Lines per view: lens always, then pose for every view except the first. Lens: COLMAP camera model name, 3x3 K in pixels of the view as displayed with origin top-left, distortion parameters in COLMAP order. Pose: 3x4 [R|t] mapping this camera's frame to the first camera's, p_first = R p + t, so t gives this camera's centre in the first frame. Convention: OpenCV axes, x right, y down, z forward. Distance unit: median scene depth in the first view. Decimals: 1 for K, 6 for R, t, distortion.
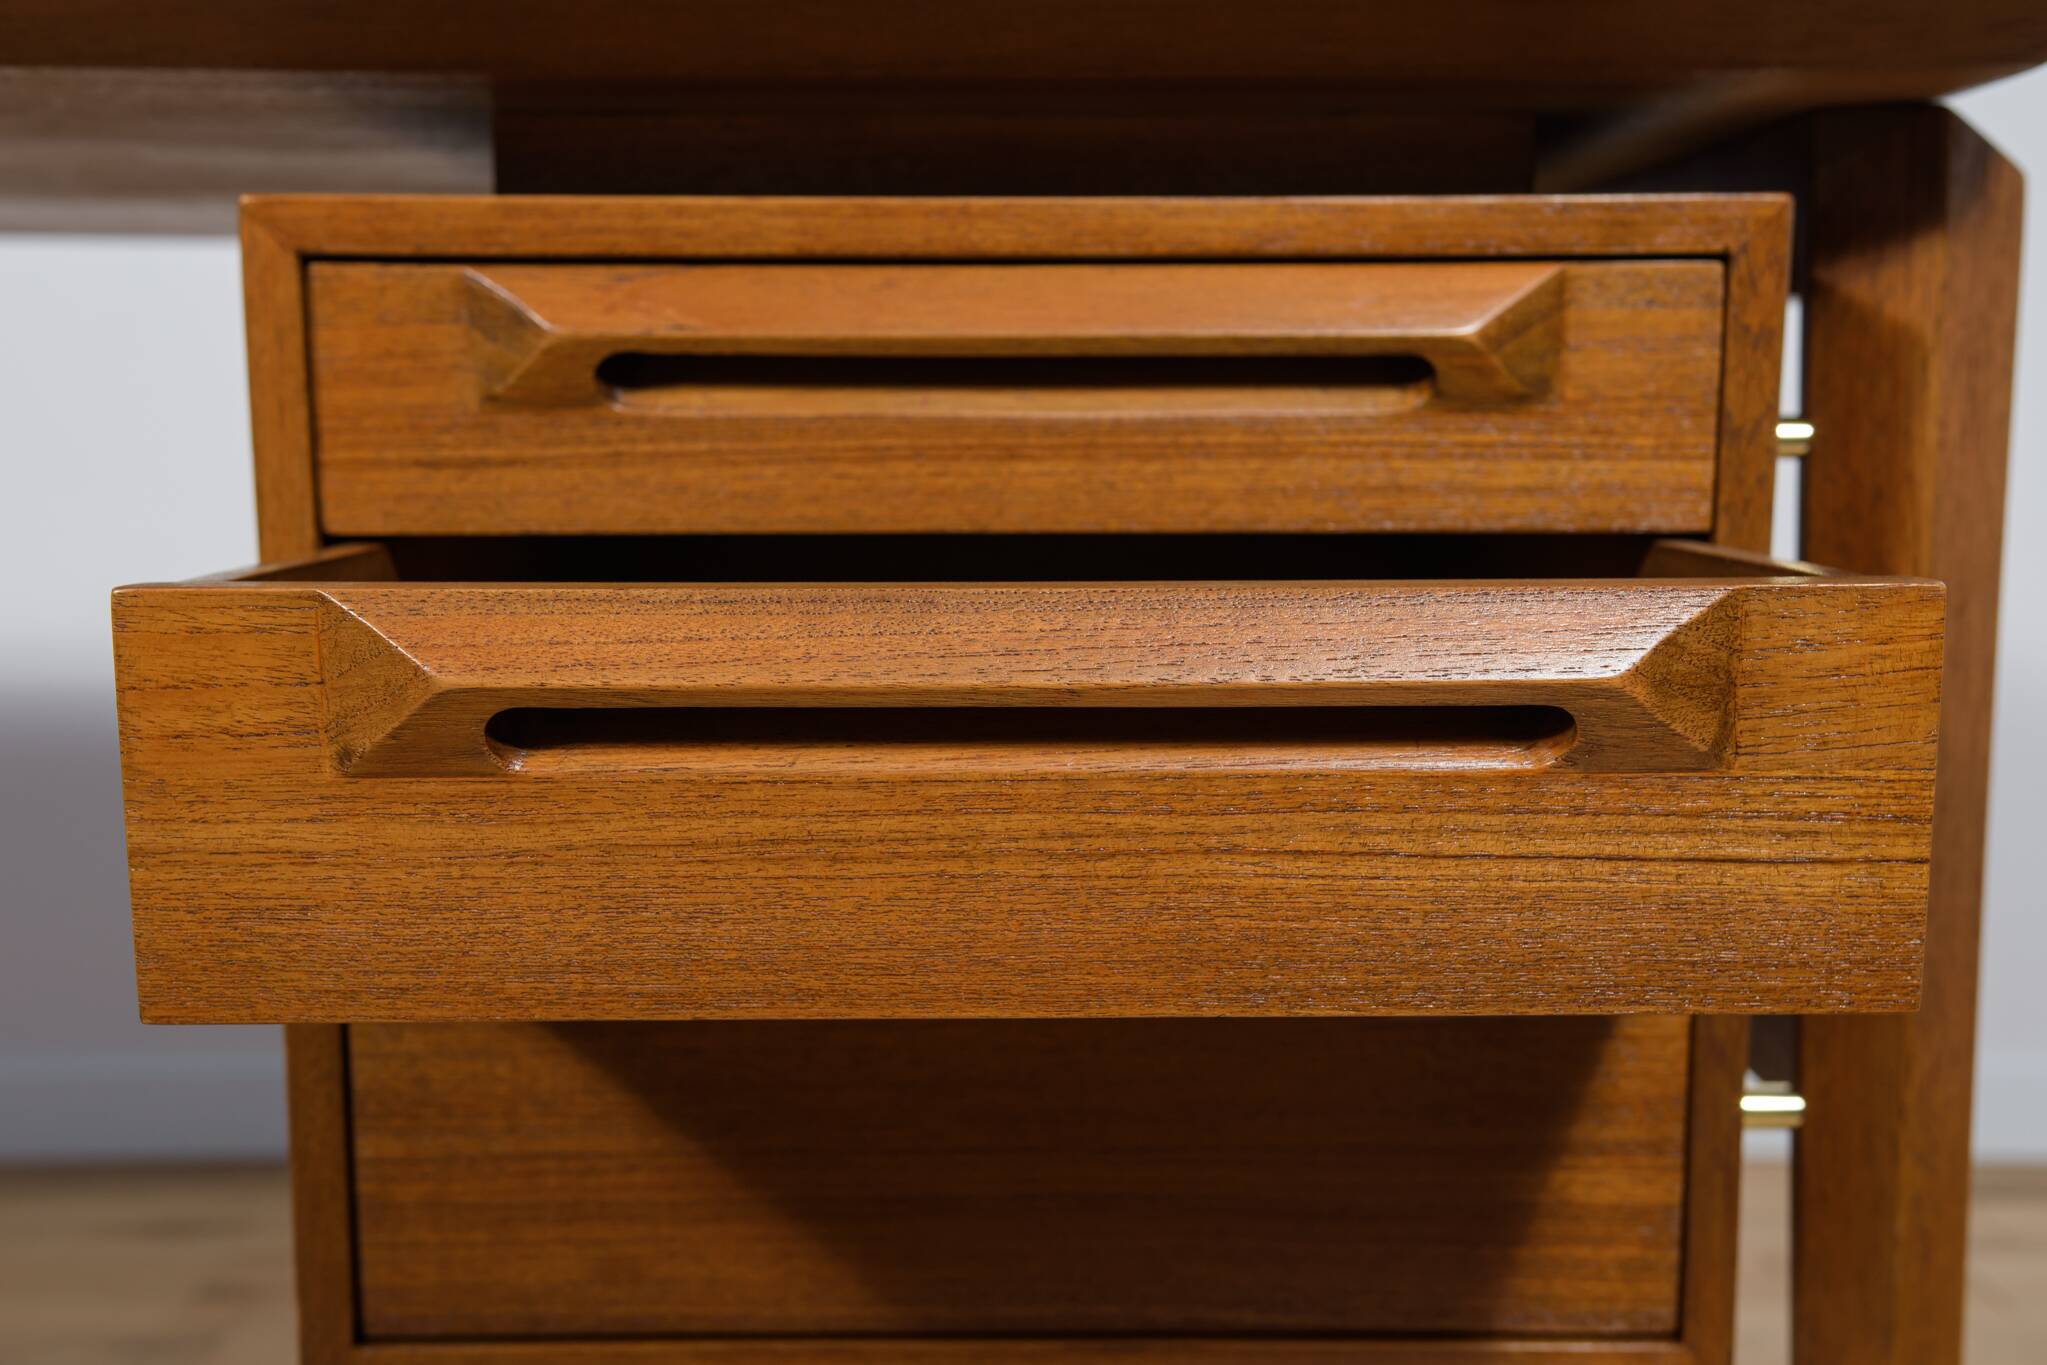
lens RADIAL K [[2841.2, 0, 1022.2], [0, 2841.2, 723.9], [0, 0, 1]] dist [0.065899, 0.000000]
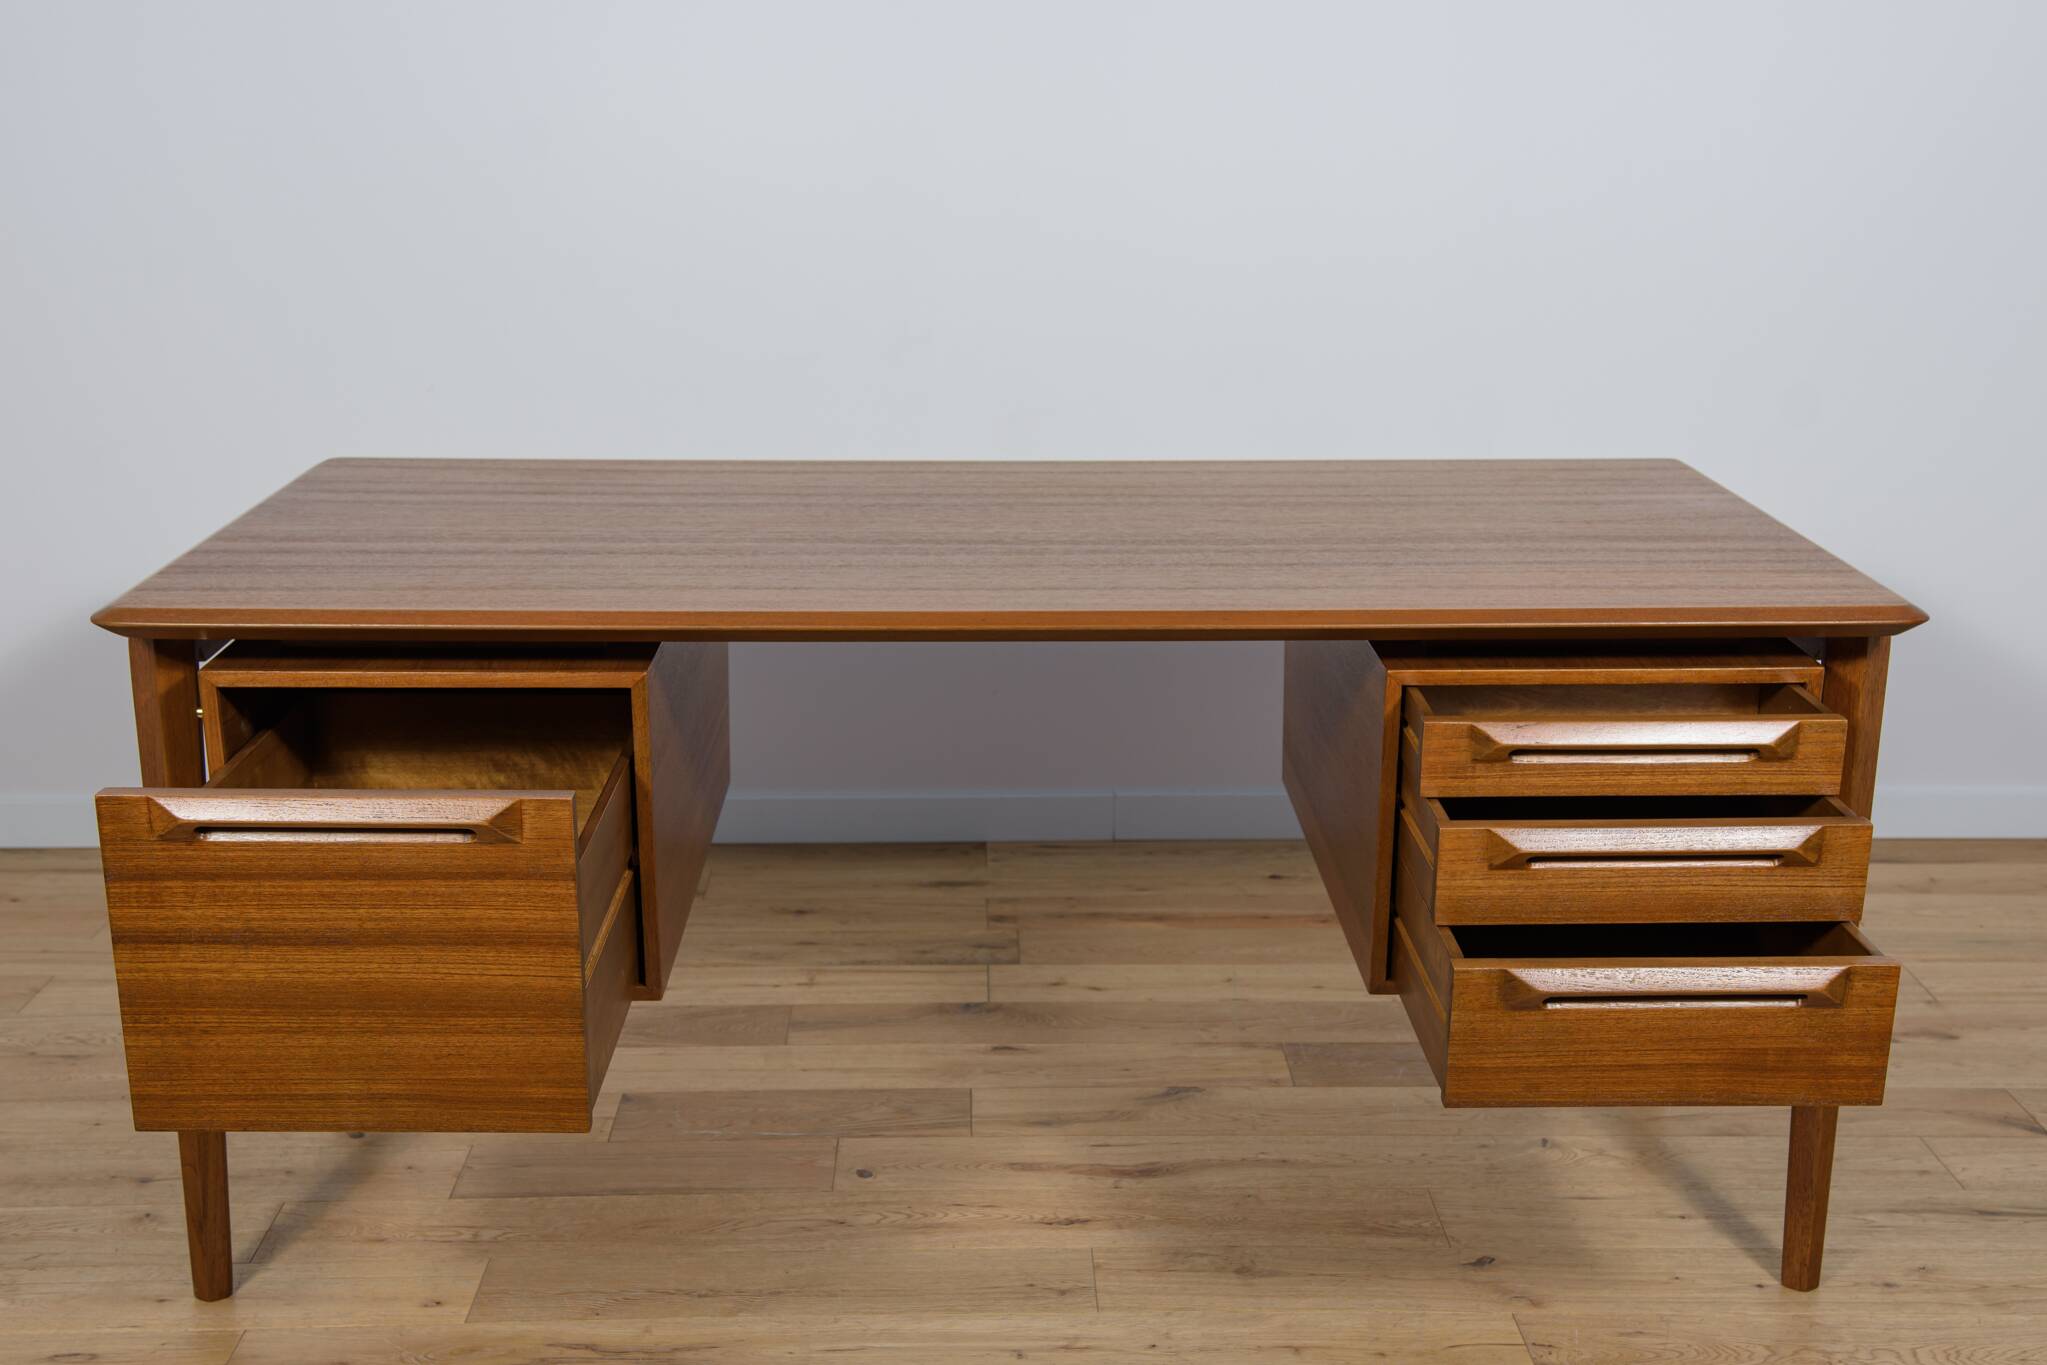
lens RADIAL K [[2529.6, 0, 1006.0], [0, 2529.6, 688.9], [0, 0, 1]] dist [0.055302, 0.000000]
pose [[0.999973, -0.003396, 0.006585, -0.753389], [0.002323, 0.987648, 0.156674, -0.645122], [-0.007036, -0.156655, 0.987628, -2.078673]]
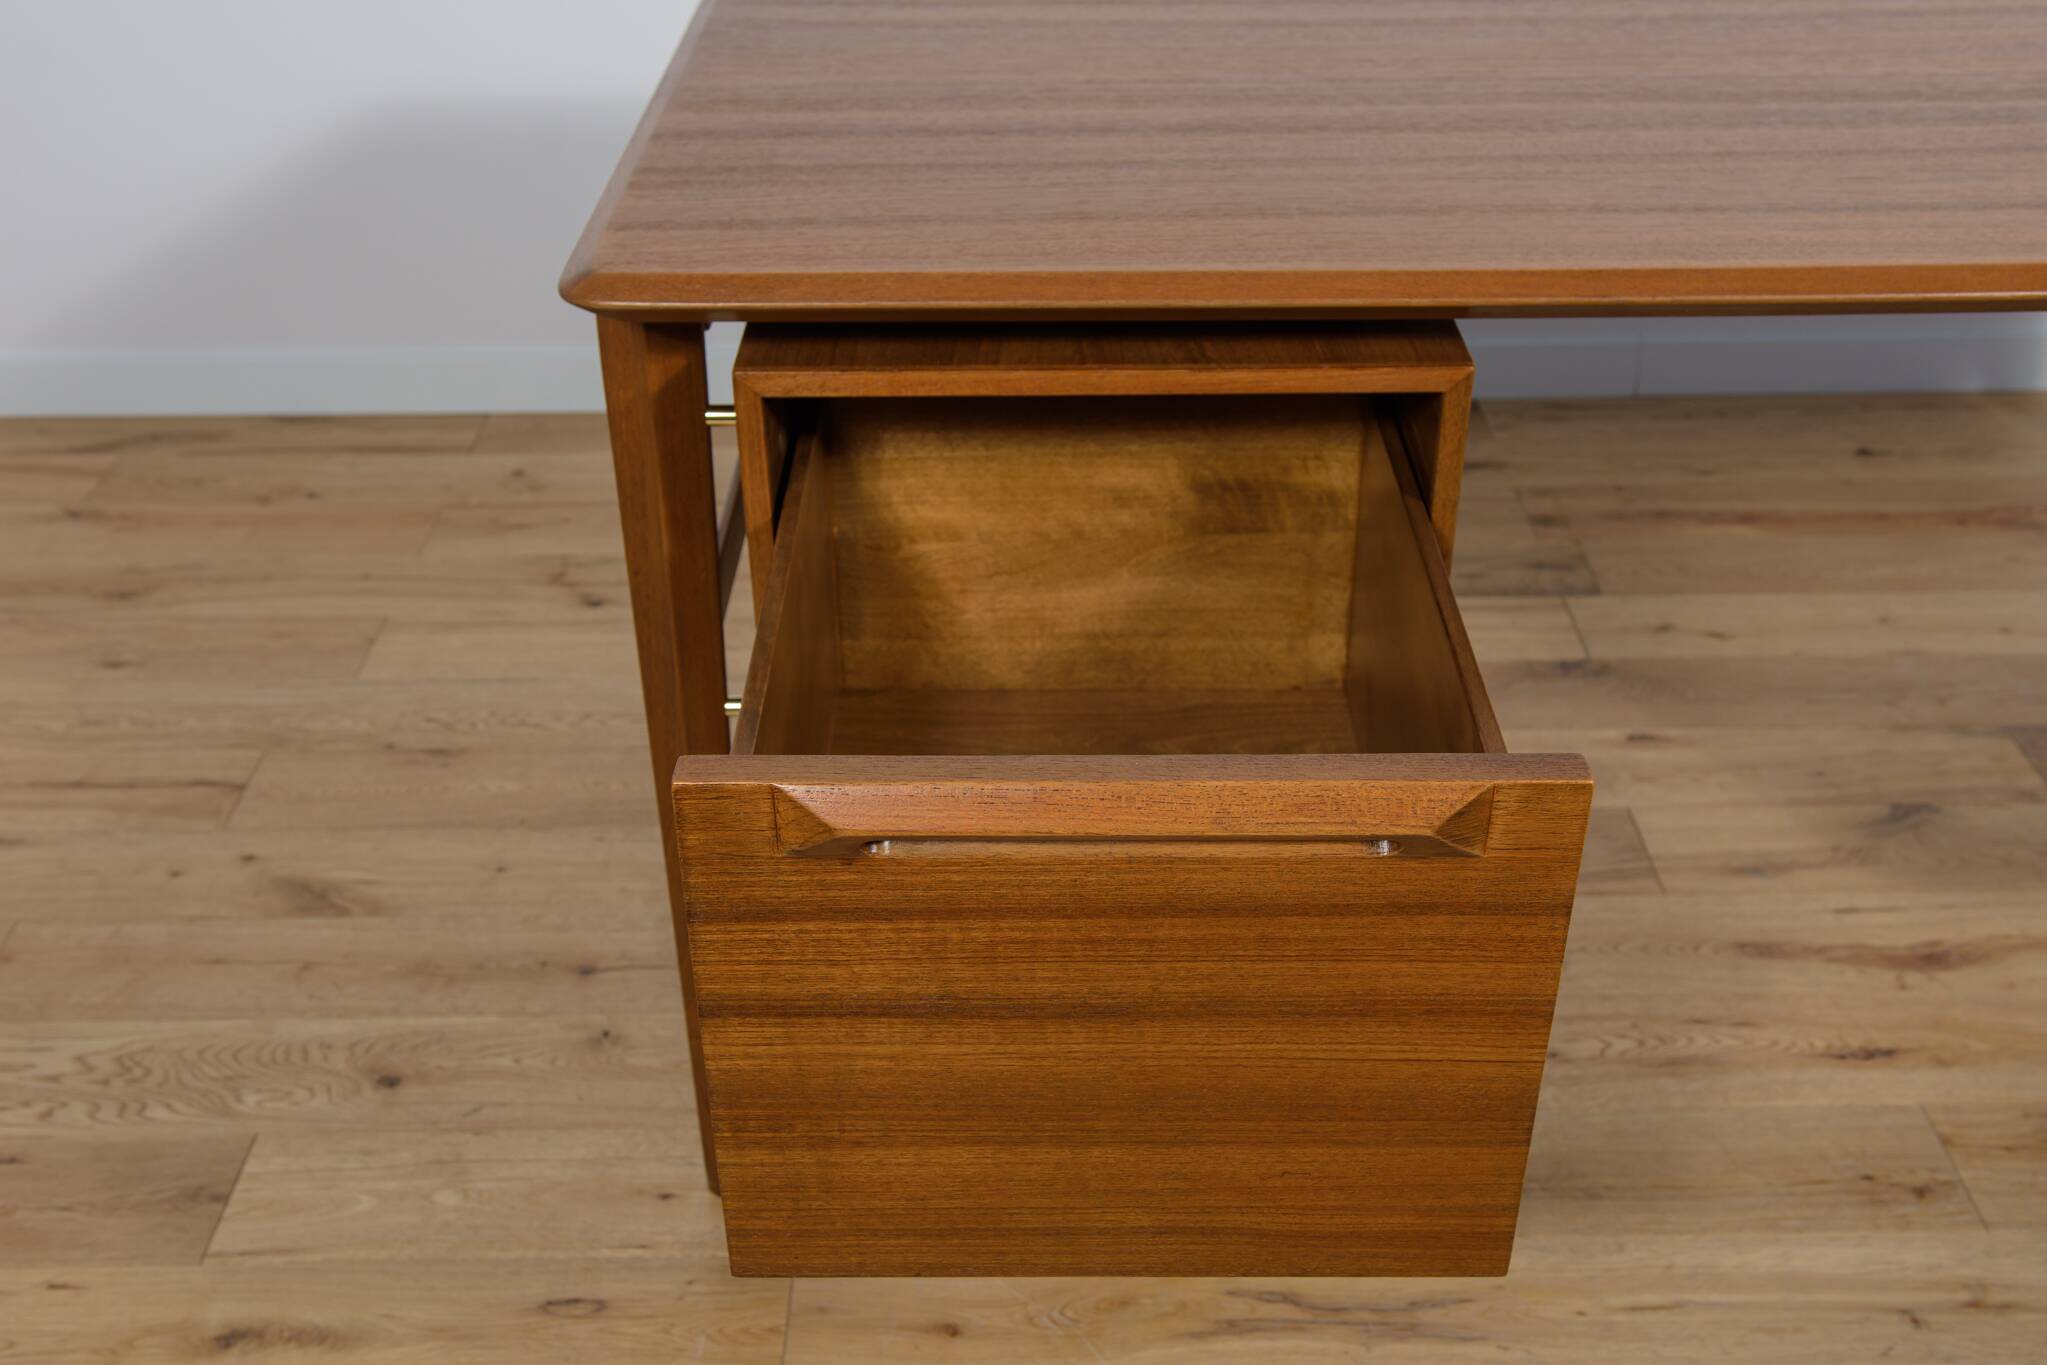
lens RADIAL K [[2251.1, 0, 999.9], [0, 2251.1, 706.1], [0, 0, 1]] dist [0.010973, 0.000000]
pose [[0.999794, -0.009453, -0.017937, -1.490405], [0.016163, 0.905734, 0.423539, -0.656987], [0.012242, -0.423741, 0.905700, -0.607395]]
